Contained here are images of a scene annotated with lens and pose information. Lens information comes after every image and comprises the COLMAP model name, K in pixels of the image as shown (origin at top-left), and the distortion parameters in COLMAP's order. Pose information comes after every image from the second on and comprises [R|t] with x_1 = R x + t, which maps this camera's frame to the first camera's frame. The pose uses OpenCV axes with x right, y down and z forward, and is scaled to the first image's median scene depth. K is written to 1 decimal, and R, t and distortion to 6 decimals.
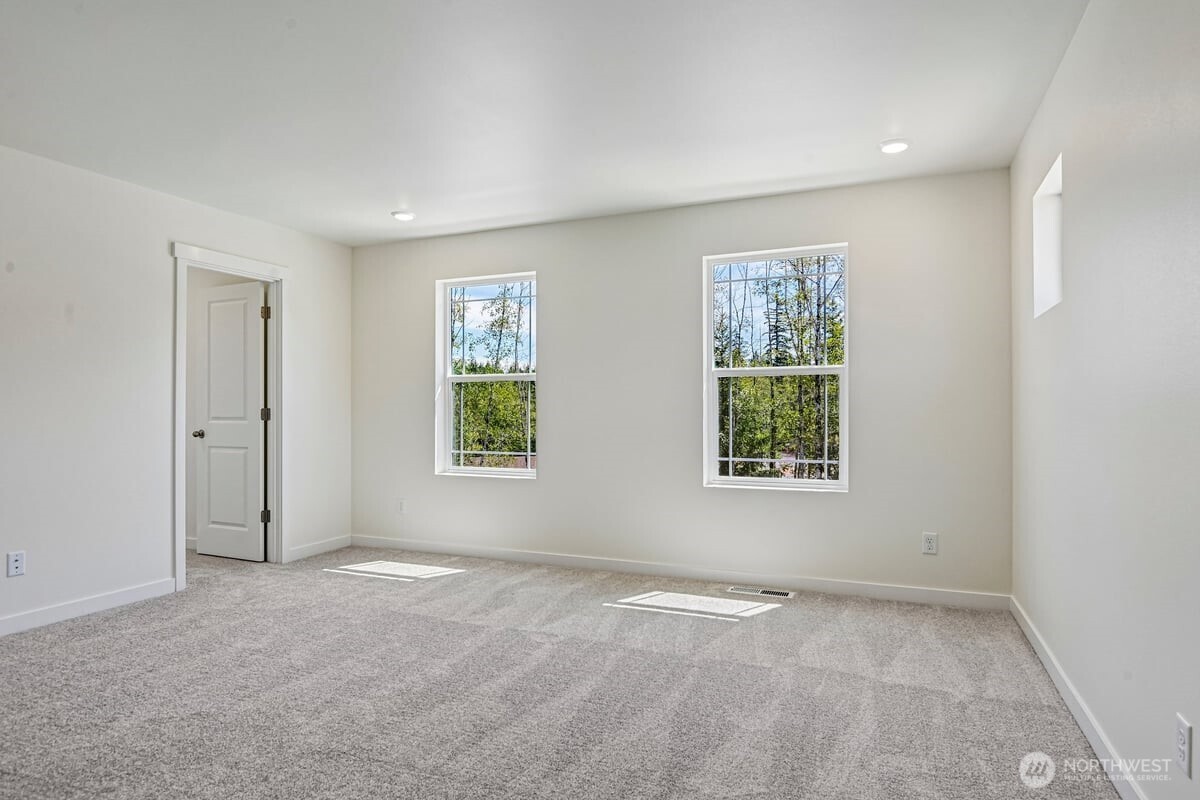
lens RADIAL K [[678.1, 0, 604.0], [0, 678.1, 407.7], [0, 0, 1]] dist [0.001084, 0.000229]
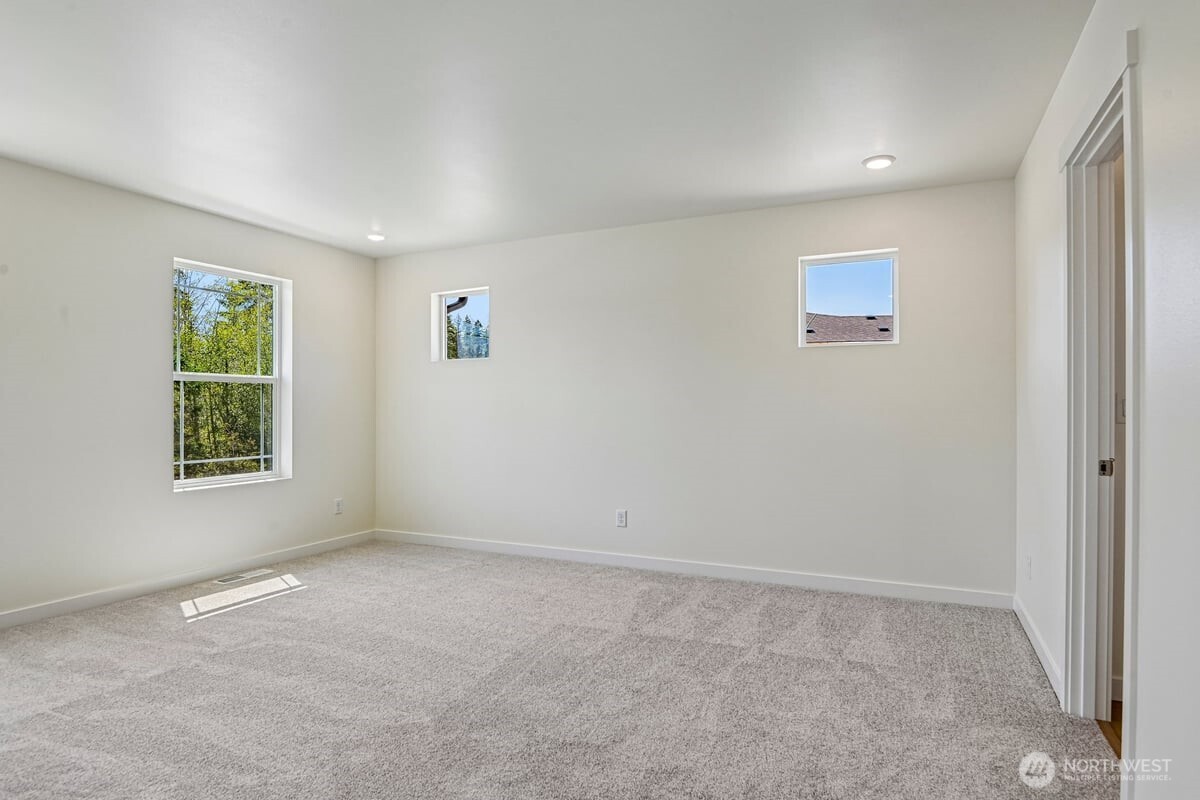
lens RADIAL K [[678.1, 0, 604.0], [0, 678.1, 407.7], [0, 0, 1]] dist [0.001084, 0.000229]
pose [[0.026272, 0.005543, 0.999639, -0.901904], [0.001588, 0.999983, -0.005587, 0.001400], [-0.999654, 0.001735, 0.026263, 0.392059]]
